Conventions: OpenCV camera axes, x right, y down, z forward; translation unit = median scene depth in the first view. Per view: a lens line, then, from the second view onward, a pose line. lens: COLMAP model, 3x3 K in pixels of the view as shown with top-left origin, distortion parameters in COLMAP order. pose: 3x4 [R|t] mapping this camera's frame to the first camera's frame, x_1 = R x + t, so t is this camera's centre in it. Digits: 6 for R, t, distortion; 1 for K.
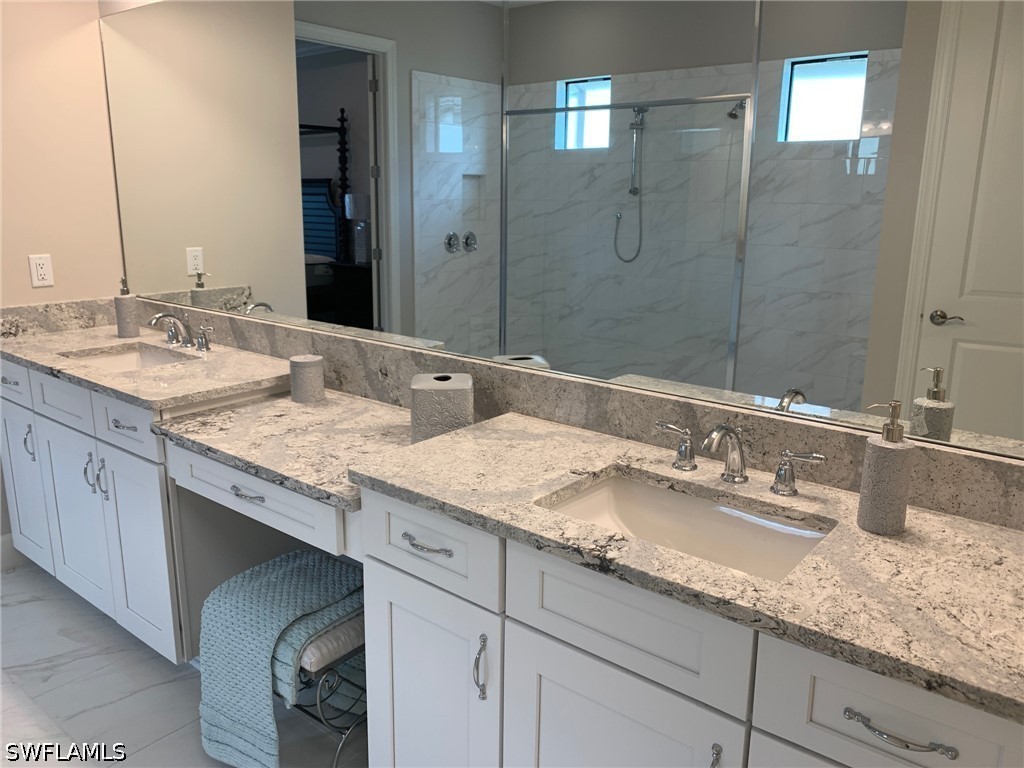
lens RADIAL K [[787.2, 0, 511.7], [0, 787.2, 382.3], [0, 0, 1]] dist [0.050422, -0.046985]
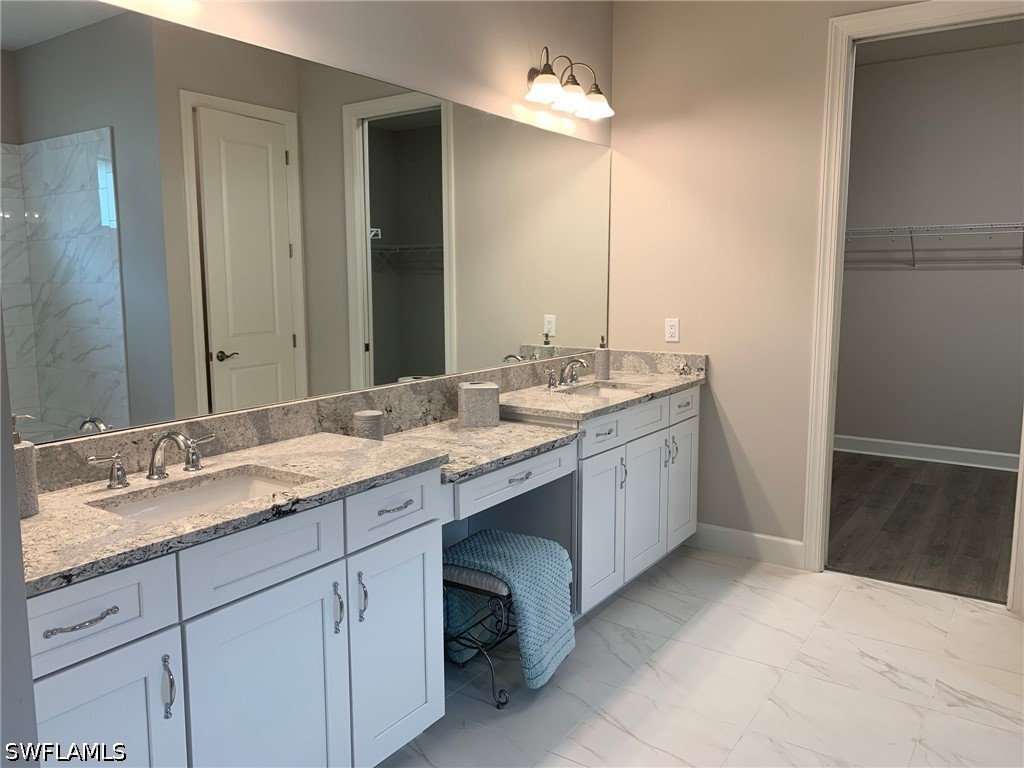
lens RADIAL K [[787.2, 0, 511.5], [0, 787.2, 382.4], [0, 0, 1]] dist [0.050422, -0.046985]
pose [[-0.090284, -0.138930, 0.986178, -1.417468], [0.239681, 0.958087, 0.156915, -0.205138], [-0.966645, 0.250535, -0.053201, 0.881244]]
